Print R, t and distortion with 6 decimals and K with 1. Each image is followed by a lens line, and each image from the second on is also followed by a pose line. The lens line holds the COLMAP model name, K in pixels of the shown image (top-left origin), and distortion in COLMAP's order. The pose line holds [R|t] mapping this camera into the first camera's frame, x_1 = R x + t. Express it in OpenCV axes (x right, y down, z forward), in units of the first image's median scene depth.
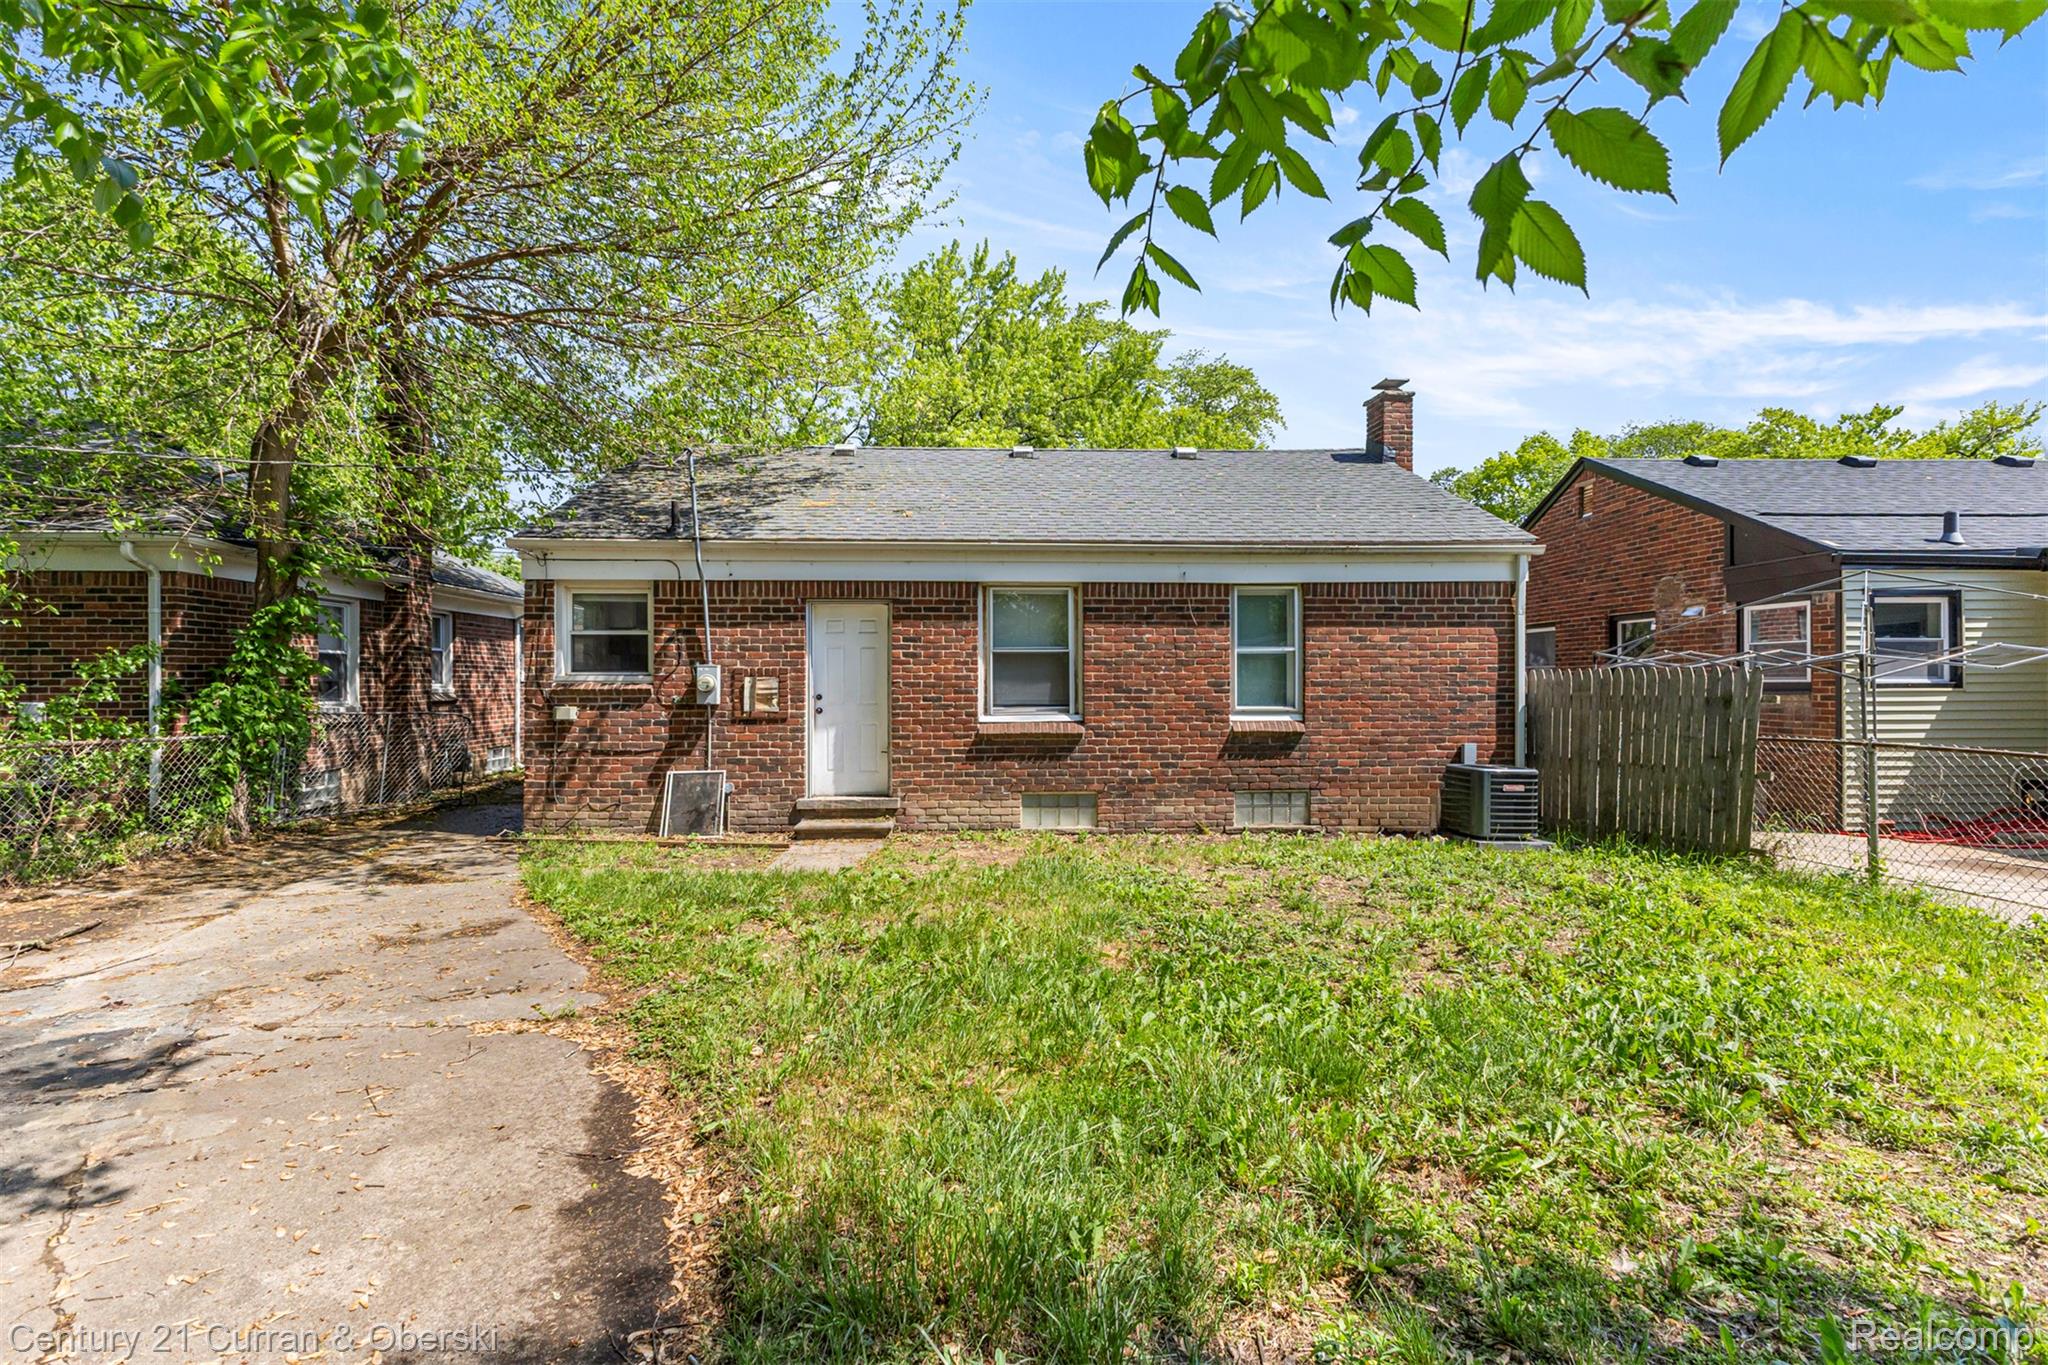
lens RADIAL K [[883.6, 0, 1022.0], [0, 883.6, 672.3], [0, 0, 1]] dist [0.011059, -0.000661]
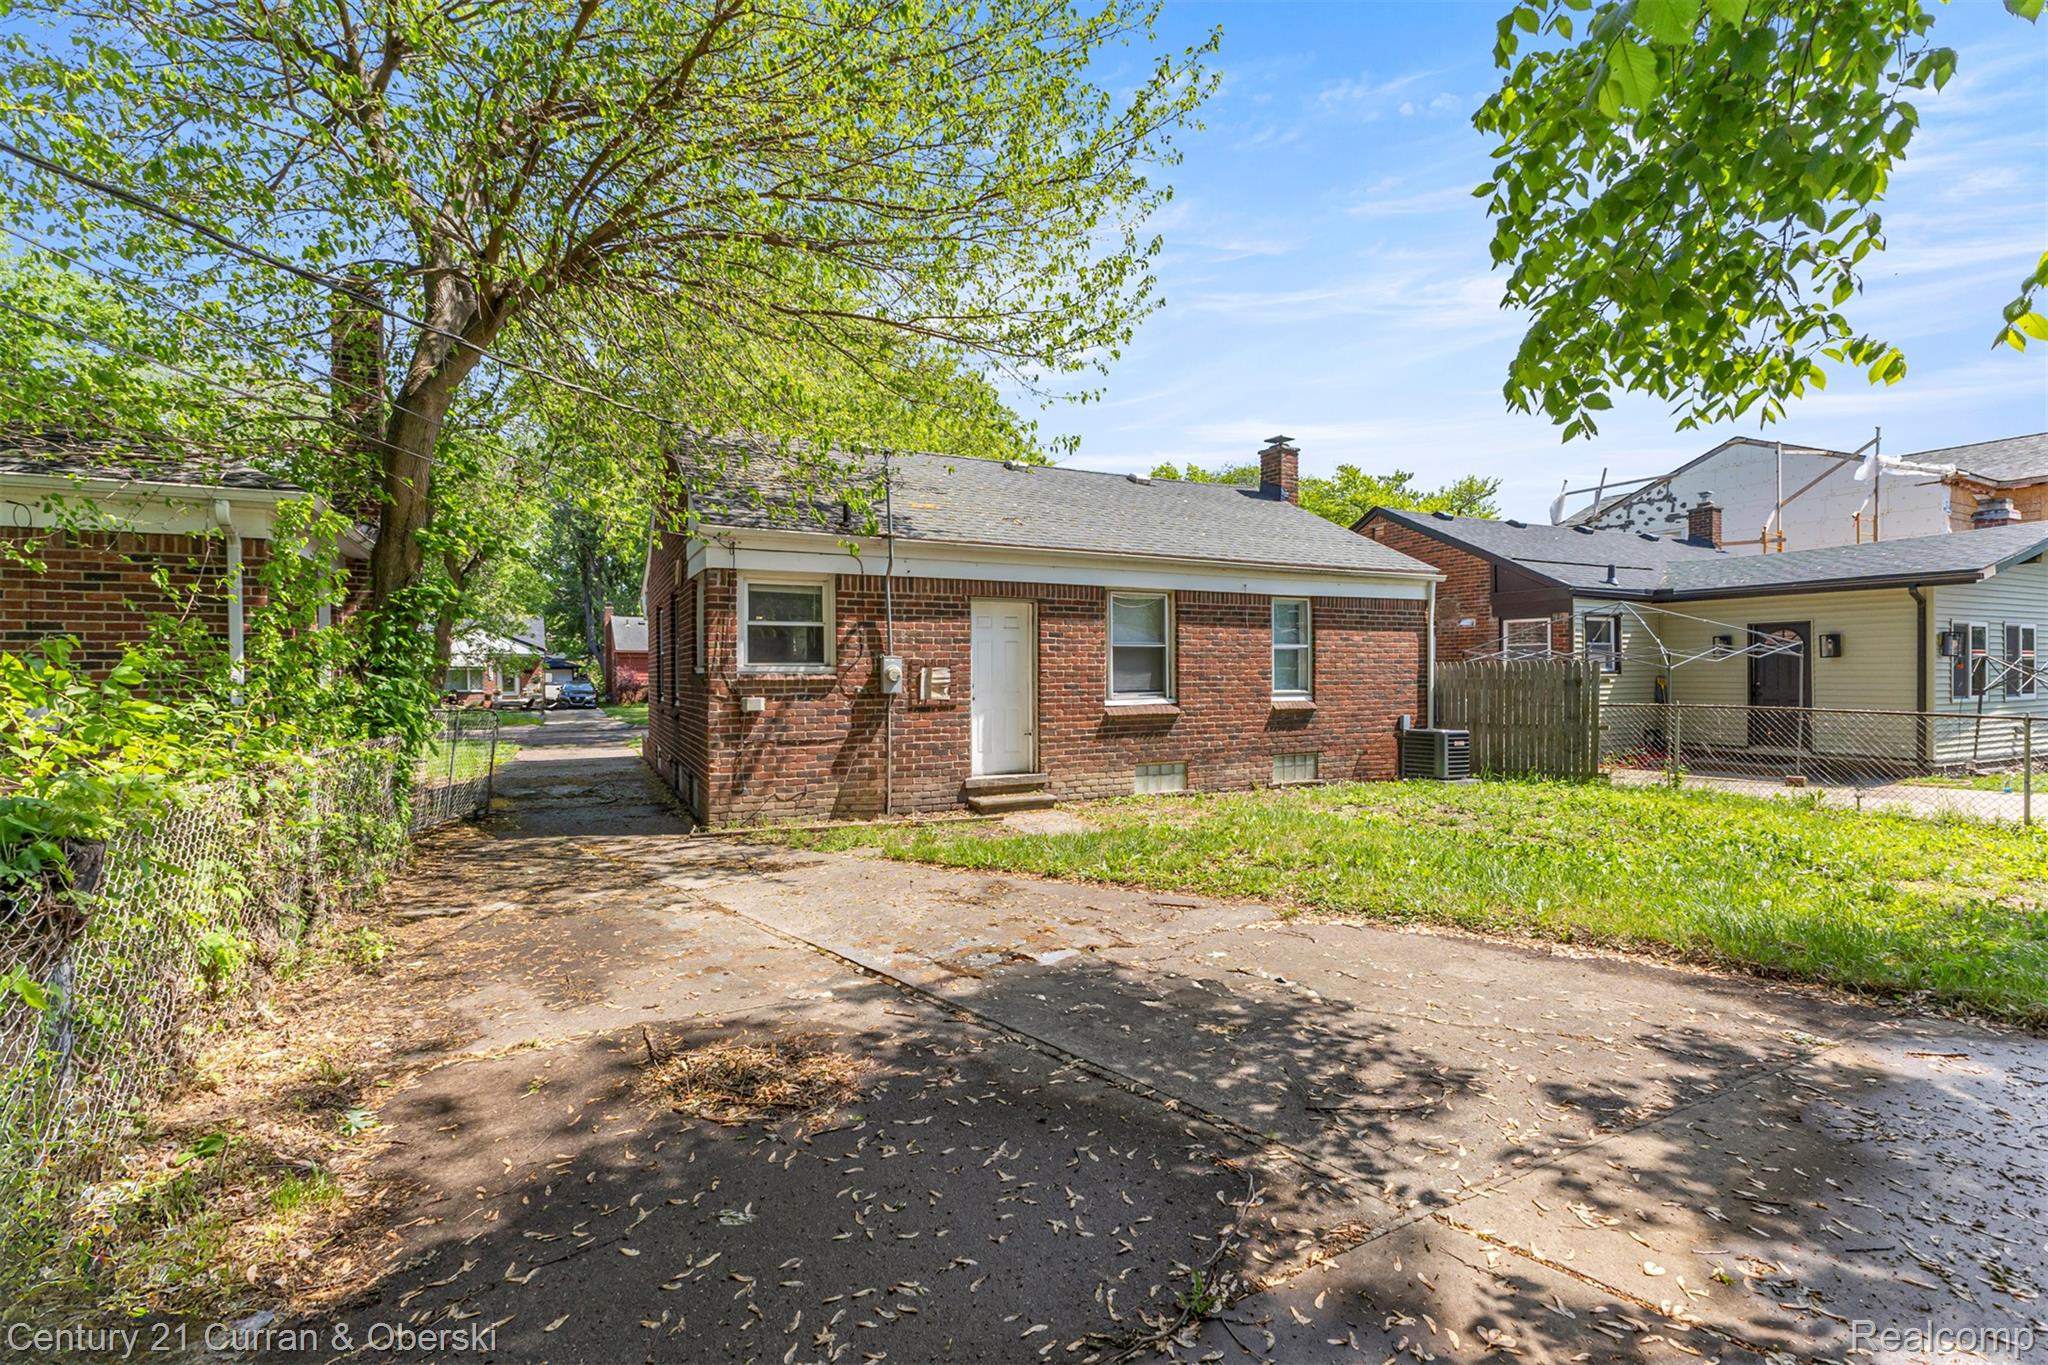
lens RADIAL K [[894.7, 0, 1015.4], [0, 894.7, 661.3], [0, 0, 1]] dist [0.008558, -0.000187]
pose [[0.910855, 0.002037, 0.412720, -0.652461], [-0.000971, 0.999996, -0.002792, 0.000471], [-0.412724, 0.002142, 0.910853, -0.035426]]
